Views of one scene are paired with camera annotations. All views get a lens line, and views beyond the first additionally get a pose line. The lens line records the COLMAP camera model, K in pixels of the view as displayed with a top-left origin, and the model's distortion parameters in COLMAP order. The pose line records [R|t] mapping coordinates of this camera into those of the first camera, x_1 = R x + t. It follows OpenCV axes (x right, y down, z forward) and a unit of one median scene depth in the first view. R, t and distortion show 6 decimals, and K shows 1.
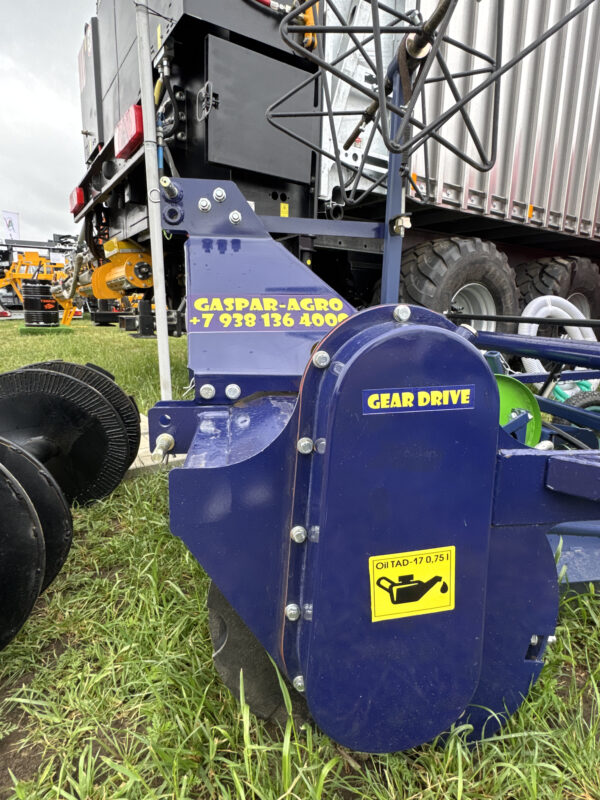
lens RADIAL K [[450.2, 0, 303.1], [0, 450.2, 389.8], [0, 0, 1]] dist [-0.001534, -0.001557]
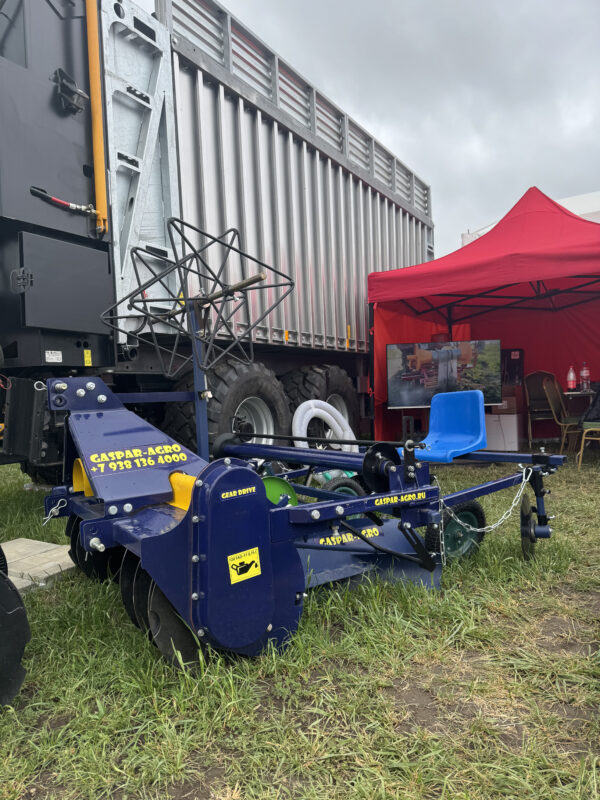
lens RADIAL K [[562.4, 0, 300.0], [0, 562.4, 400.0], [0, 0, 1]] dist [0.078049, -0.000664]
pose [[0.903602, -0.073615, 0.422000, -0.399531], [0.147288, 0.978453, -0.144693, 0.009757], [-0.402255, 0.192901, 0.894975, -1.151204]]
